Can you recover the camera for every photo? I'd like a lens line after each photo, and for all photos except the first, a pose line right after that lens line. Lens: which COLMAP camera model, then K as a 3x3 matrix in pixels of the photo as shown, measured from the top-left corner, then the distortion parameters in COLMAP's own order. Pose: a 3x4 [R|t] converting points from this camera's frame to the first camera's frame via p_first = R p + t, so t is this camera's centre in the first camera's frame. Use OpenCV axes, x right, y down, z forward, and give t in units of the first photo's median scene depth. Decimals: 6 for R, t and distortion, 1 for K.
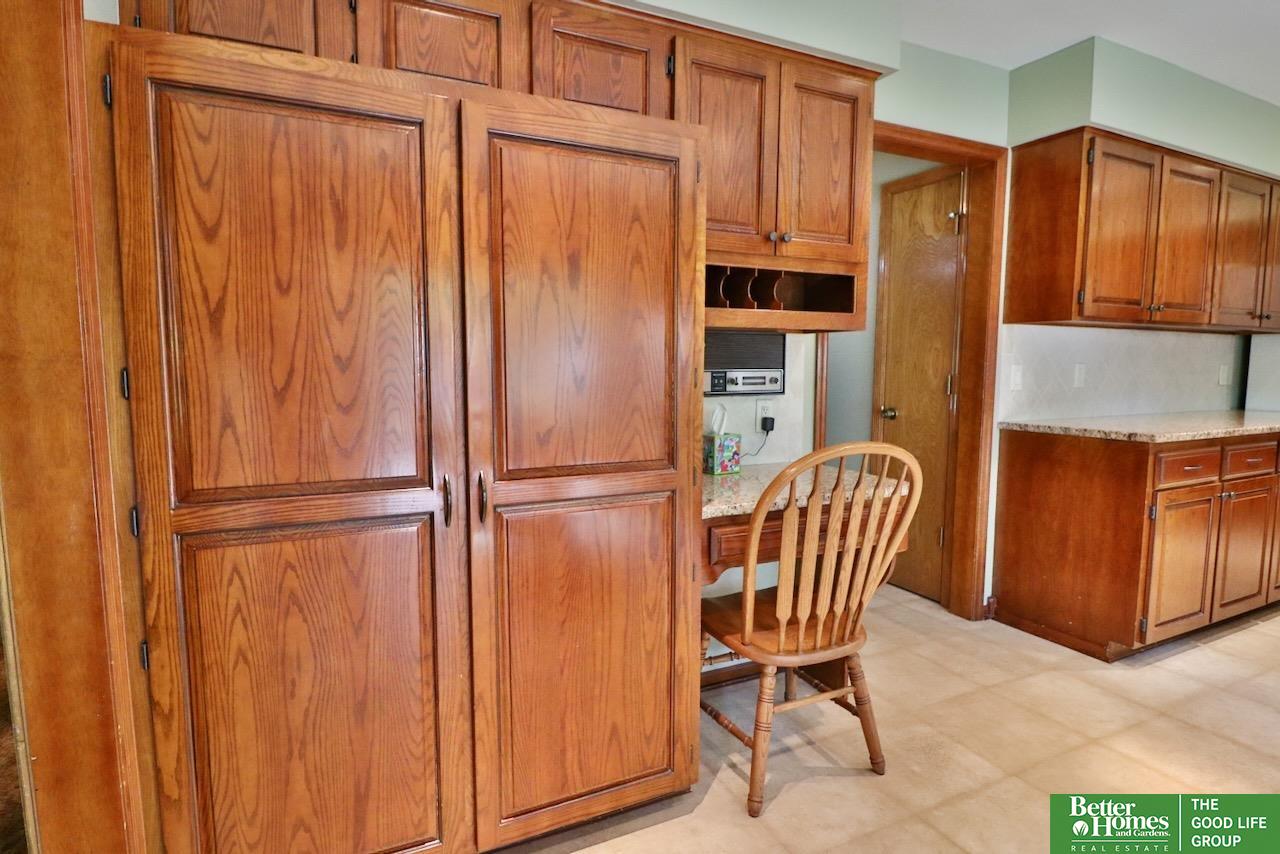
lens RADIAL K [[659.7, 0, 633.3], [0, 659.7, 428.4], [0, 0, 1]] dist [-0.000751, -0.016311]
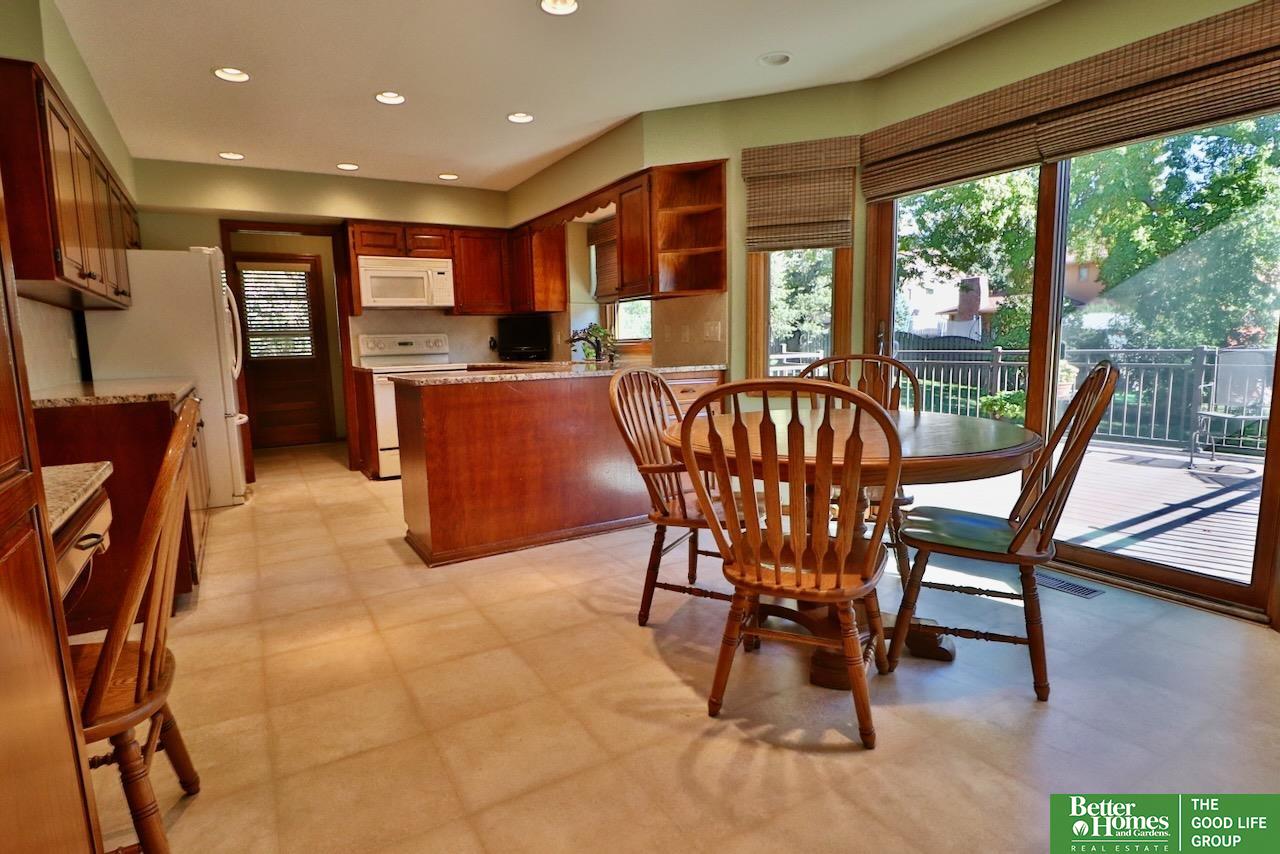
lens RADIAL K [[659.7, 0, 633.3], [0, 659.7, 428.4], [0, 0, 1]] dist [-0.000751, -0.016311]
pose [[-0.102682, -0.129046, 0.986308, -0.397371], [0.120130, 0.982683, 0.141079, 0.005961], [-0.987434, 0.132971, -0.085402, 0.384249]]
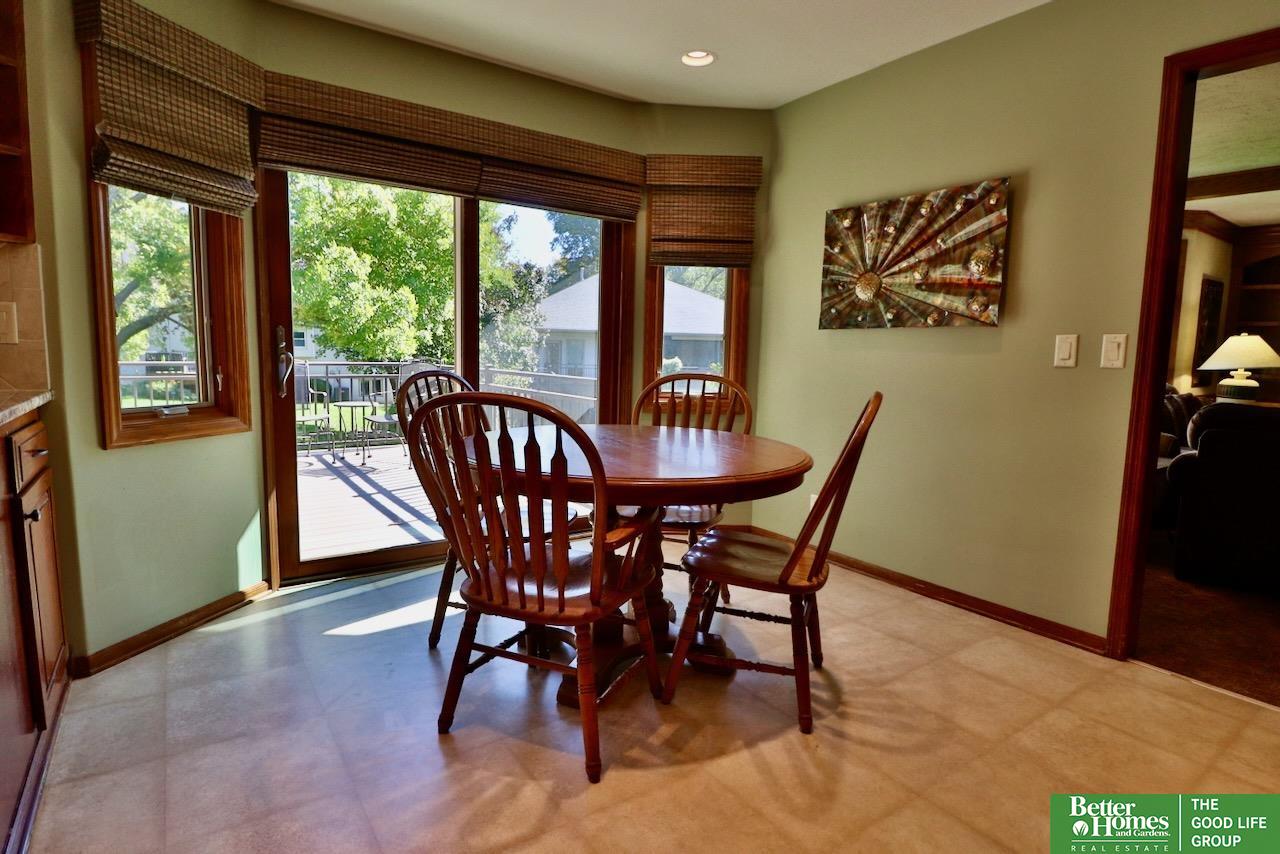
lens RADIAL K [[659.7, 0, 633.3], [0, 659.7, 428.4], [0, 0, 1]] dist [-0.000751, -0.016311]
pose [[-0.984117, -0.003976, -0.177474, 0.773129], [-0.041690, 0.976965, 0.209290, -0.052484], [0.172554, 0.213365, -0.961614, 0.964740]]
